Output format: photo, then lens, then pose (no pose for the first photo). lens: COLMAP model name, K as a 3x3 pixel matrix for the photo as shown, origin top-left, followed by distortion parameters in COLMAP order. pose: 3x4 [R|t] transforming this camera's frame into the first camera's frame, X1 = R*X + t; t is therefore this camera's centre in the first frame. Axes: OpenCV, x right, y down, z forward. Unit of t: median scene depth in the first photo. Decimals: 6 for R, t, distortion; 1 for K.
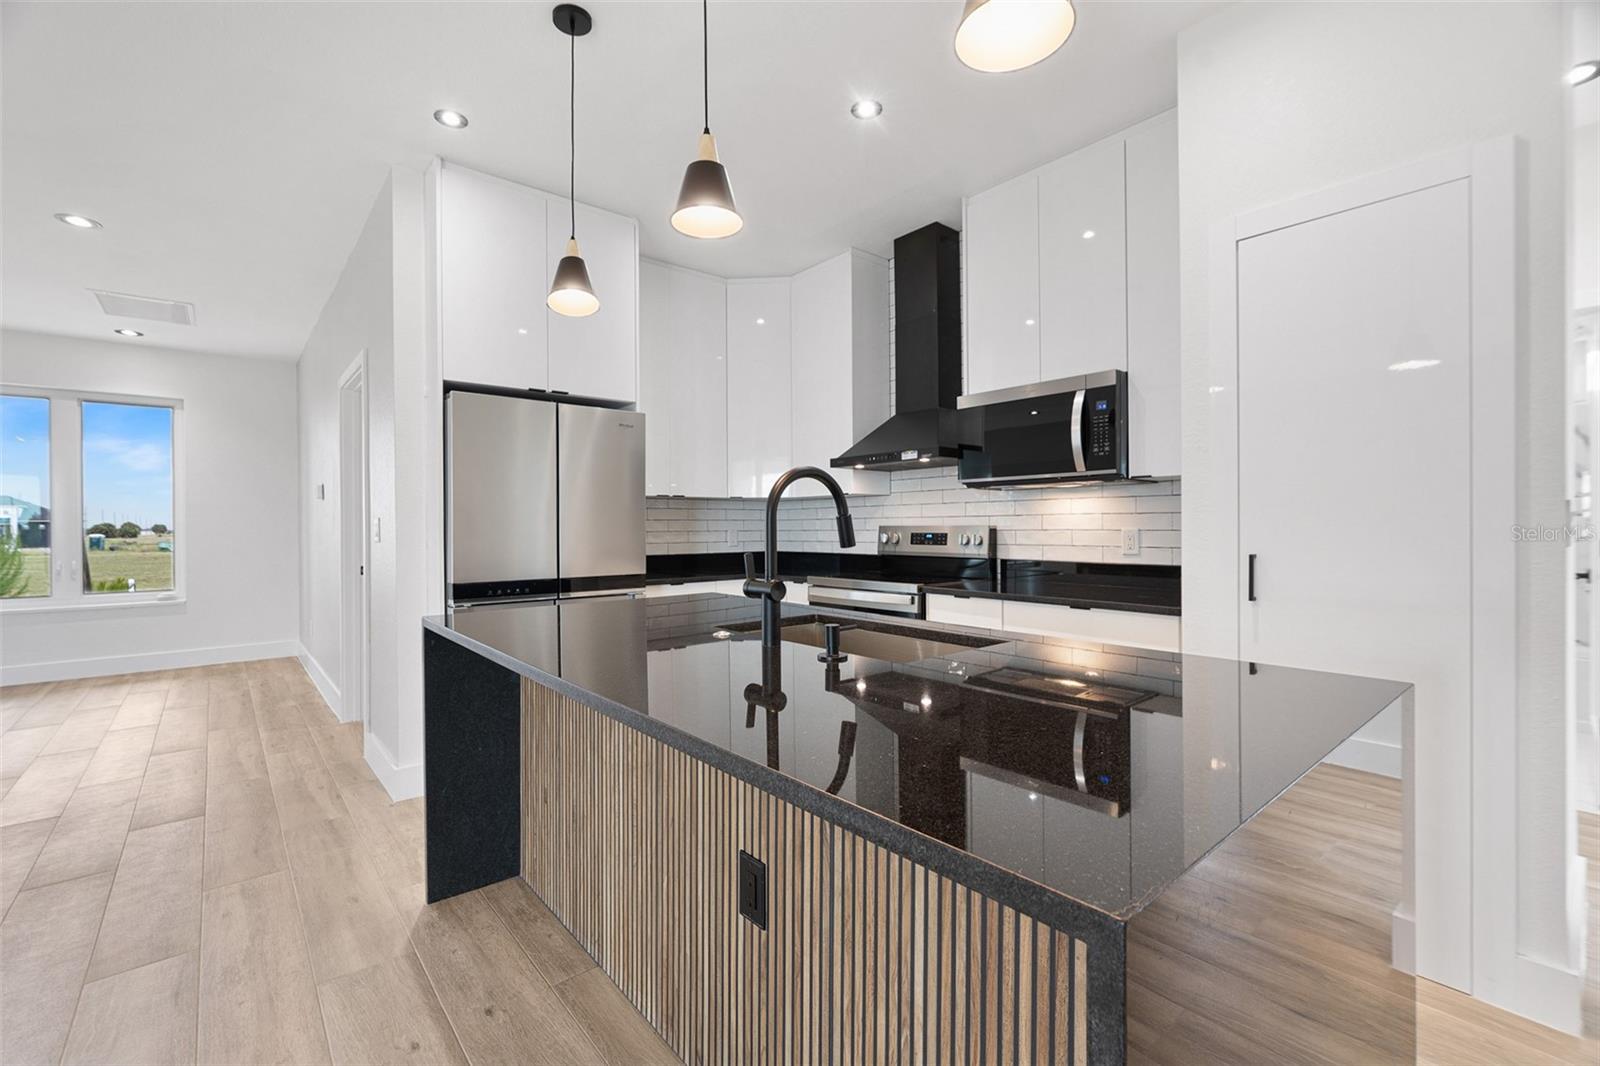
lens RADIAL K [[687.5, 0, 787.3], [0, 687.5, 526.4], [0, 0, 1]] dist [0.000904, 0.000245]
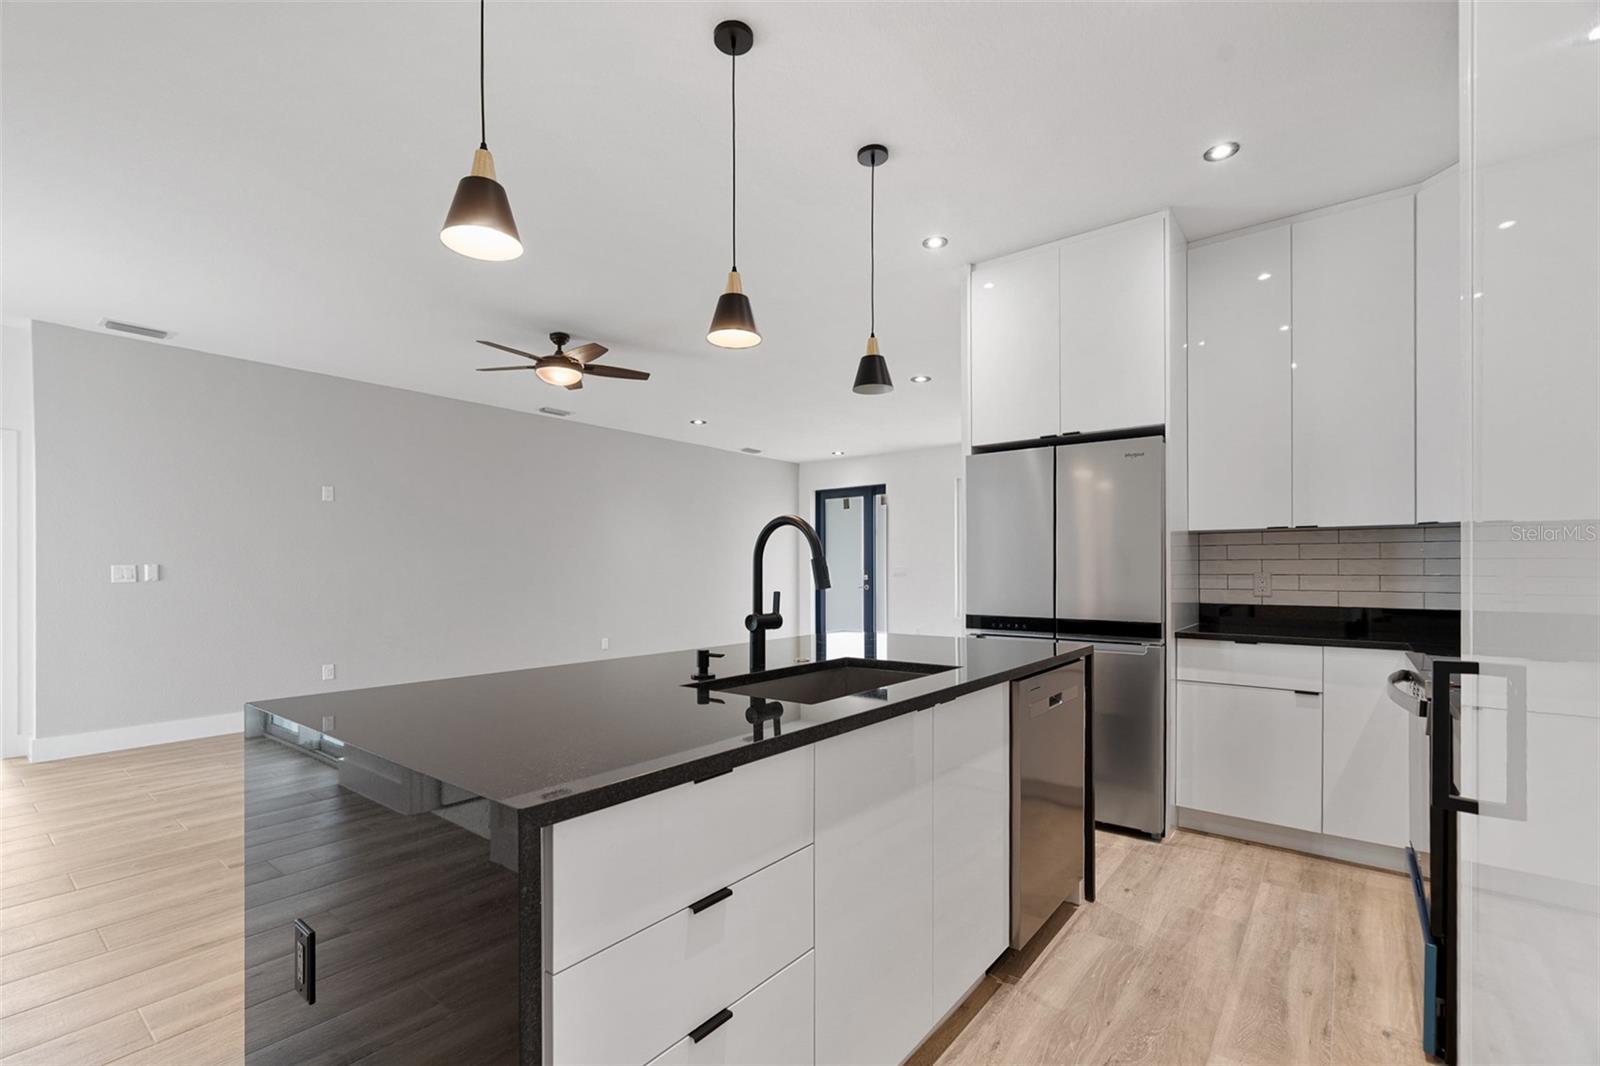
lens RADIAL K [[709.6, 0, 799.5], [0, 709.6, 560.2], [0, 0, 1]] dist [0.003099, 0.000703]
pose [[0.201183, -0.005215, -0.979540, 0.645516], [-0.001688, 0.999983, -0.005670, -0.004158], [0.979552, 0.002794, 0.201171, 0.436580]]
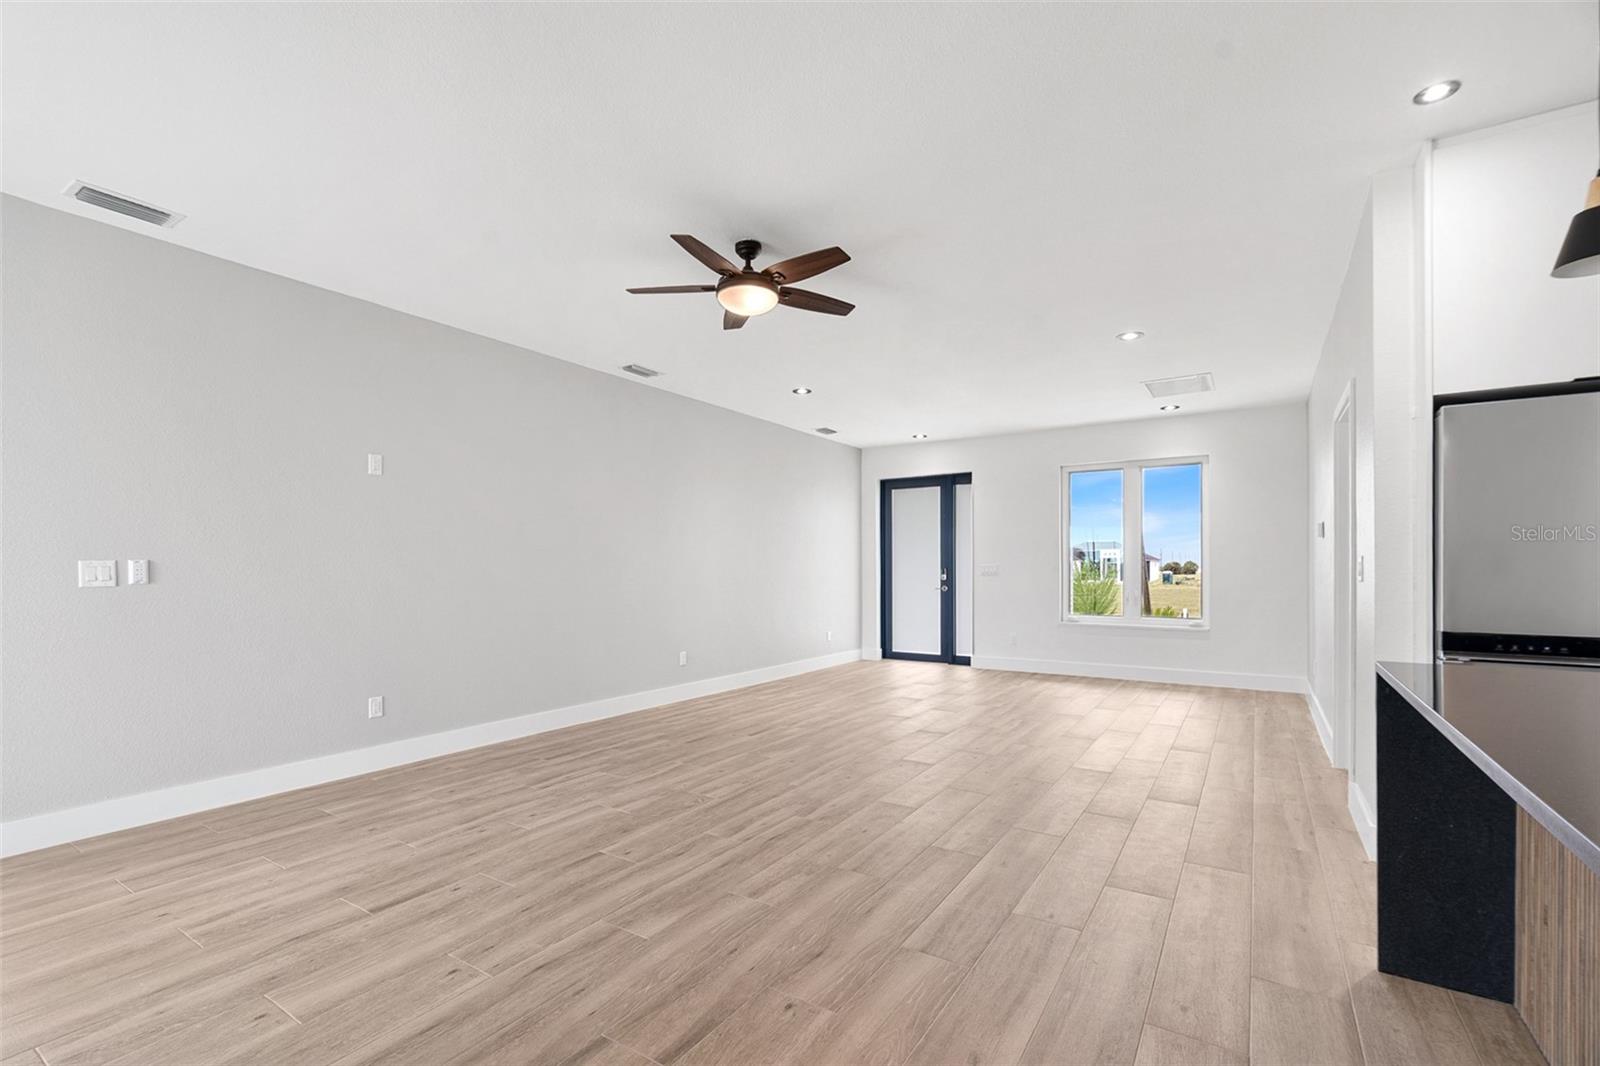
lens RADIAL K [[708.7, 0, 797.7], [0, 708.7, 558.7], [0, 0, 1]] dist [-0.000433, -0.000013]
pose [[0.293197, -0.005526, -0.956036, 0.114253], [-0.003201, 0.999972, -0.006761, 0.001237], [0.956047, 0.005042, 0.293171, -0.022519]]
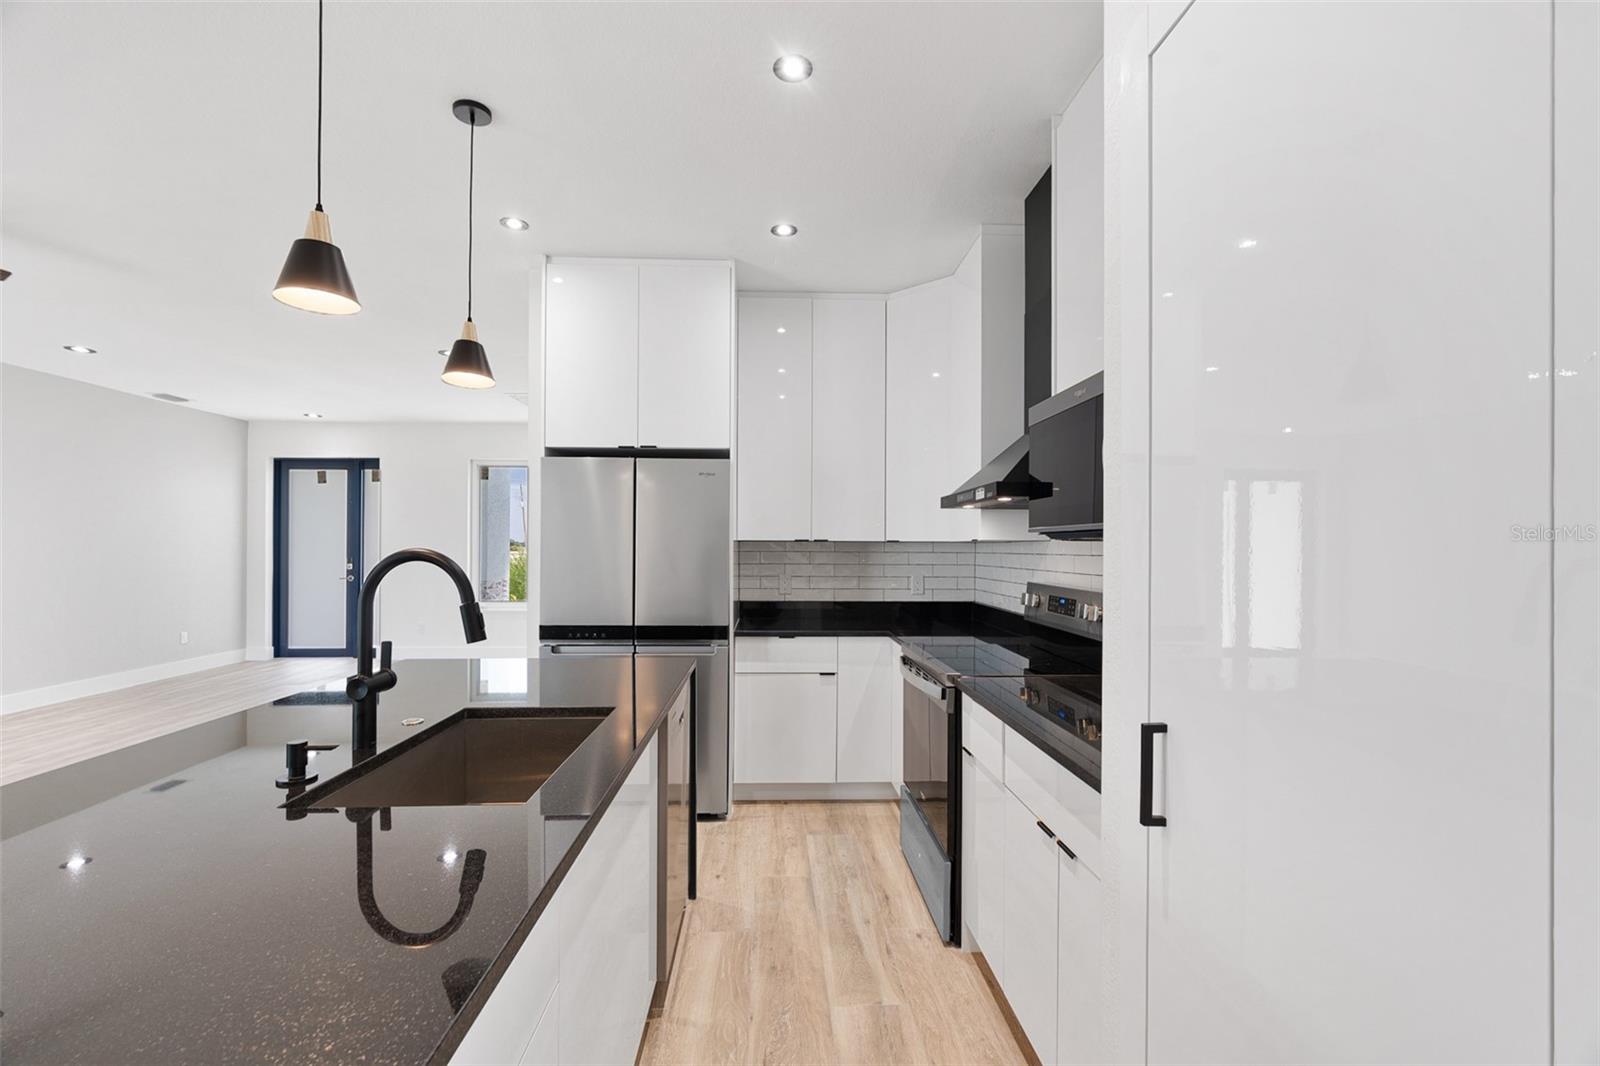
lens RADIAL K [[693.7, 0, 803.2], [0, 693.7, 536.7], [0, 0, 1]] dist [-0.000948, 0.000007]
pose [[0.793816, 0.003436, -0.608149, 0.534603], [-0.010783, 0.999906, -0.008427, -0.055626], [0.608063, 0.013247, 0.793778, 0.330577]]
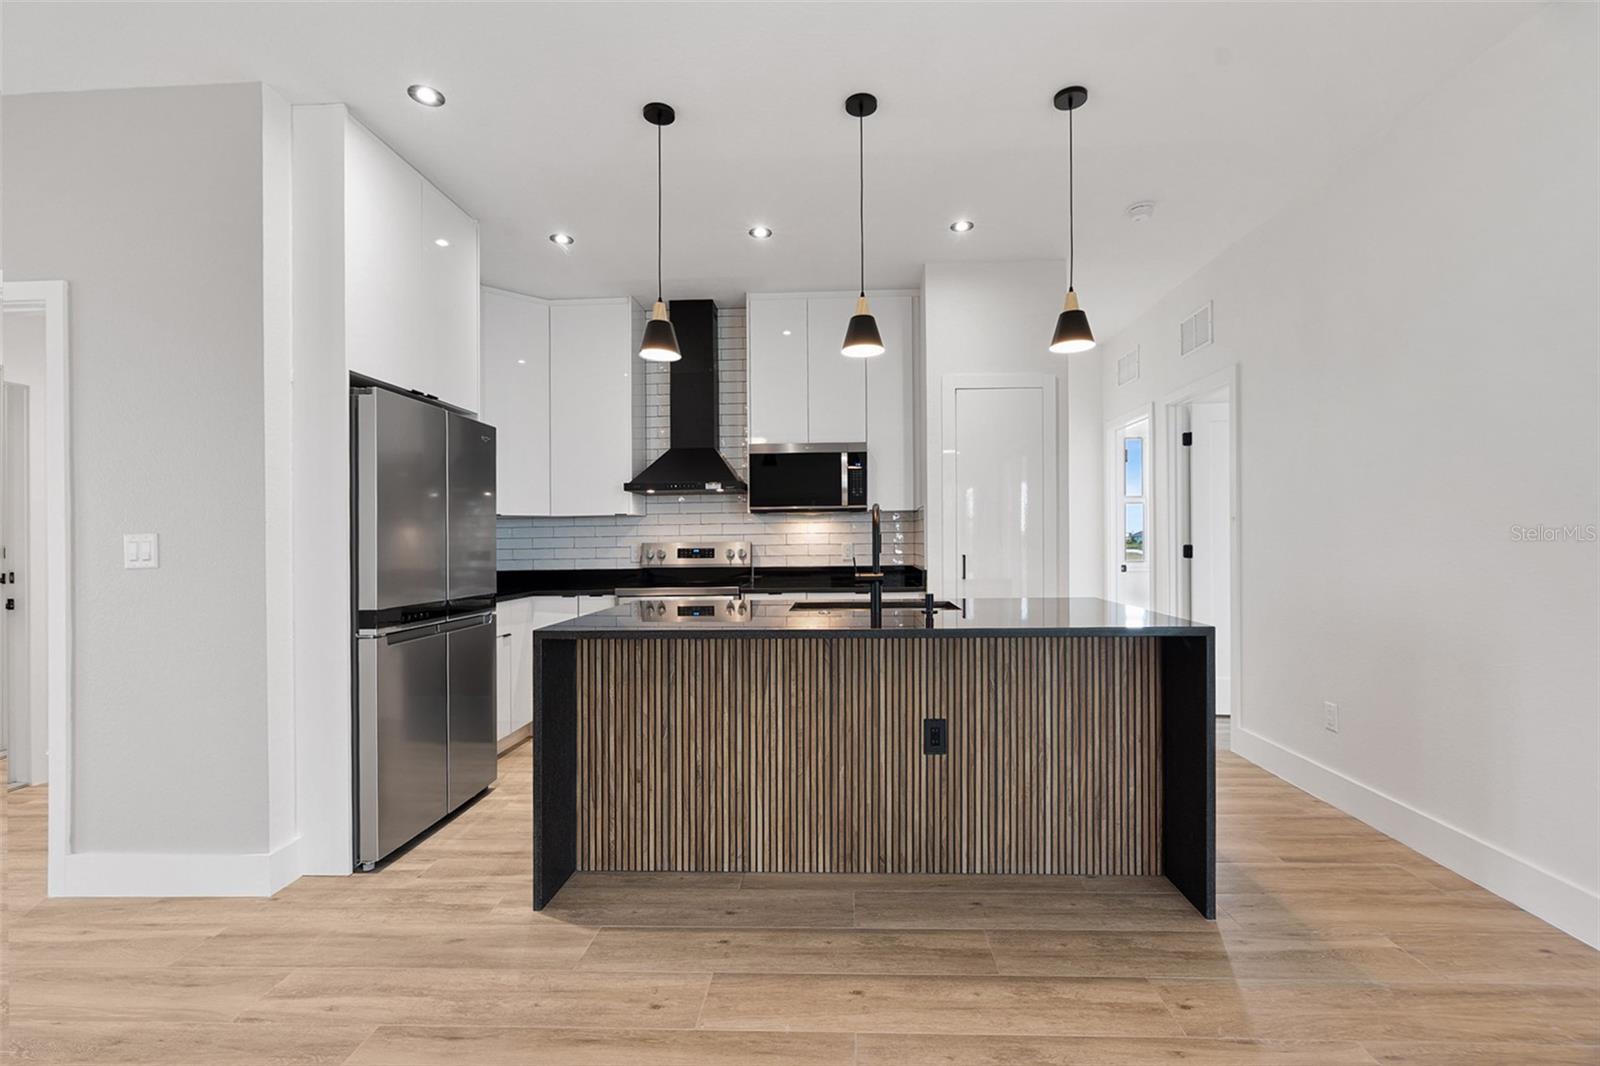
lens RADIAL K [[719.8, 0, 828.7], [0, 719.8, 541.4], [0, 0, 1]] dist [-0.000196, 0.000114]
pose [[0.656102, -0.004760, 0.754657, -0.757531], [0.009754, 0.999950, -0.002172, 0.003137], [-0.754609, 0.008786, 0.656116, -0.024440]]
